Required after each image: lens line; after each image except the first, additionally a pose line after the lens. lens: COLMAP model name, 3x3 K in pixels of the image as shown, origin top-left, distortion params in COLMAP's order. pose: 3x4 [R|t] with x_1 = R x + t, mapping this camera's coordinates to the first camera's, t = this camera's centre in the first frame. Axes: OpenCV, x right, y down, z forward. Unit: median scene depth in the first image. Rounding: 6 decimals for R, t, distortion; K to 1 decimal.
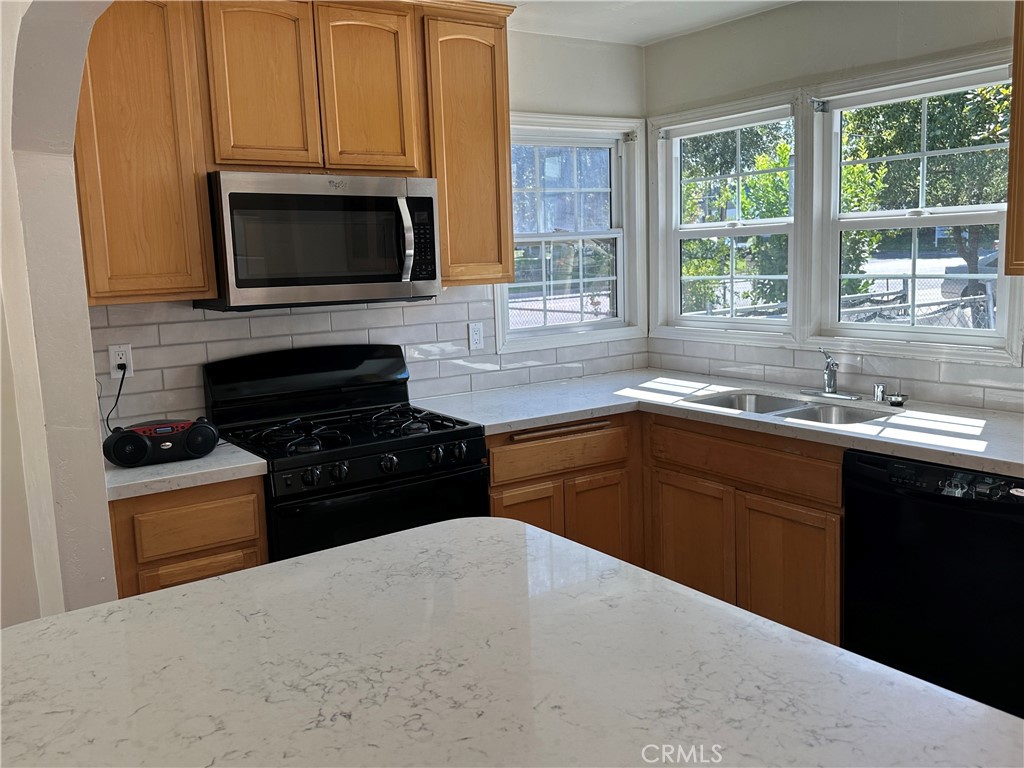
lens RADIAL K [[897.5, 0, 510.2], [0, 897.5, 376.6], [0, 0, 1]] dist [0.098619, -0.140773]
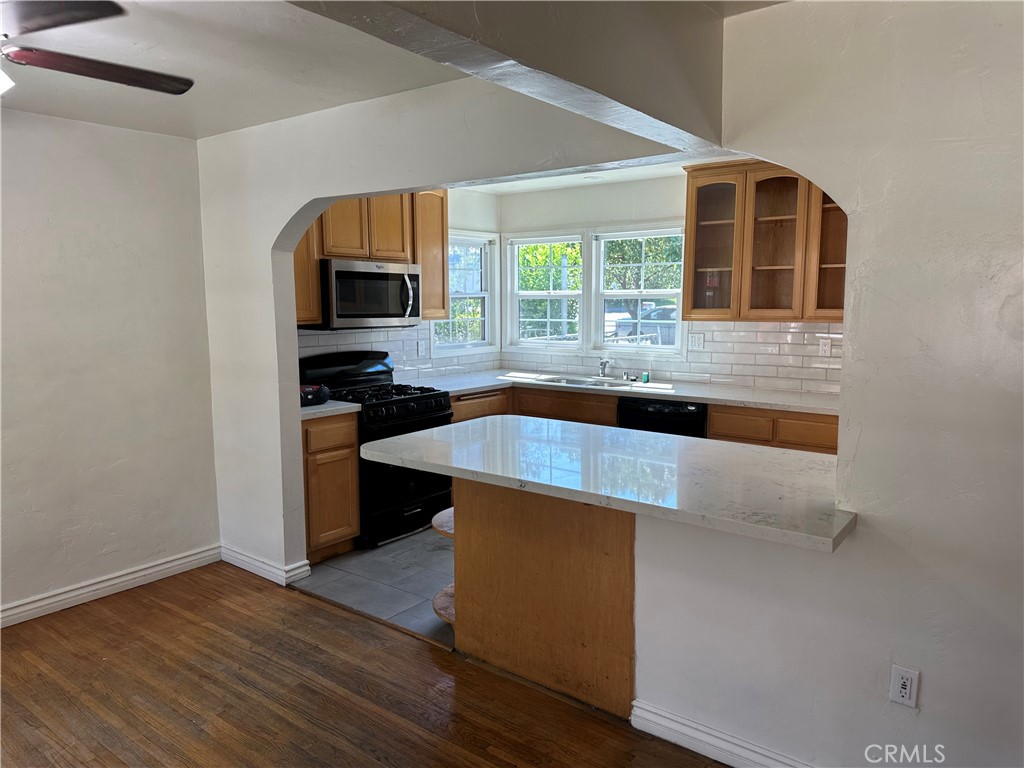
lens RADIAL K [[717.1, 0, 505.8], [0, 717.1, 391.5], [0, 0, 1]] dist [0.065465, -0.001730]
pose [[0.953529, -0.006962, 0.301222, -0.350751], [0.010880, 0.999877, -0.011332, 0.068116], [-0.301105, 0.014083, 0.953487, -0.495013]]
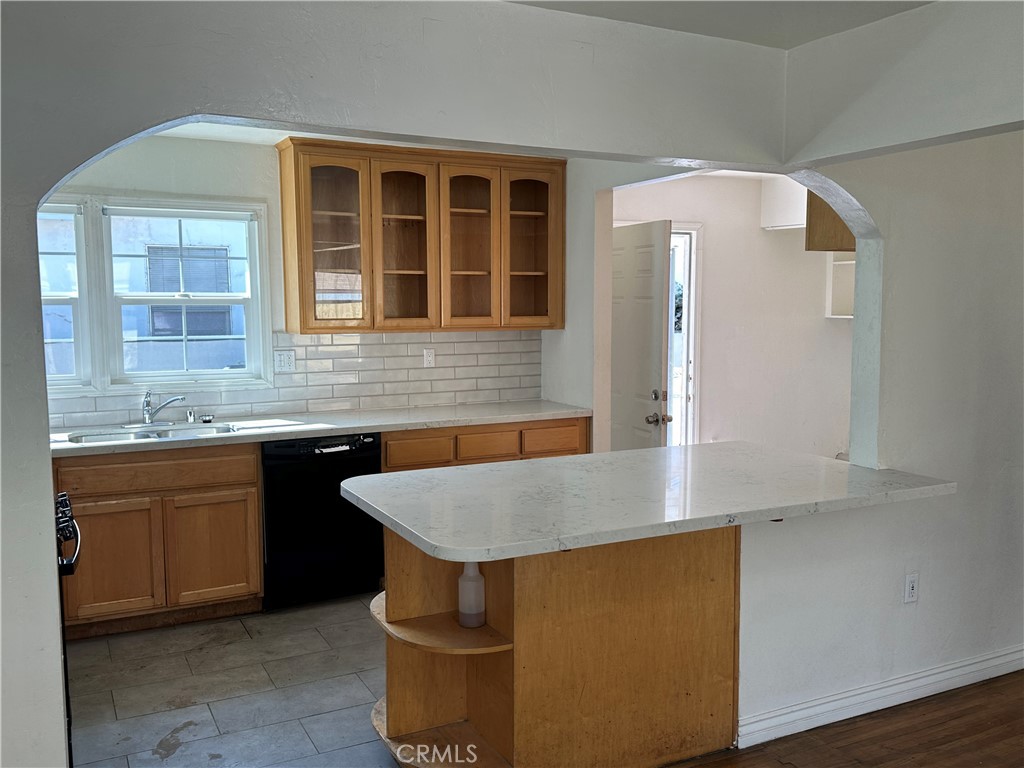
lens RADIAL K [[897.5, 0, 512.5], [0, 897.5, 387.0], [0, 0, 1]] dist [0.098619, -0.140773]
pose [[0.136408, -0.060017, 0.988833, -0.929206], [0.133968, 0.990112, 0.041614, -0.020056], [-0.981553, 0.126795, 0.143099, 0.267667]]
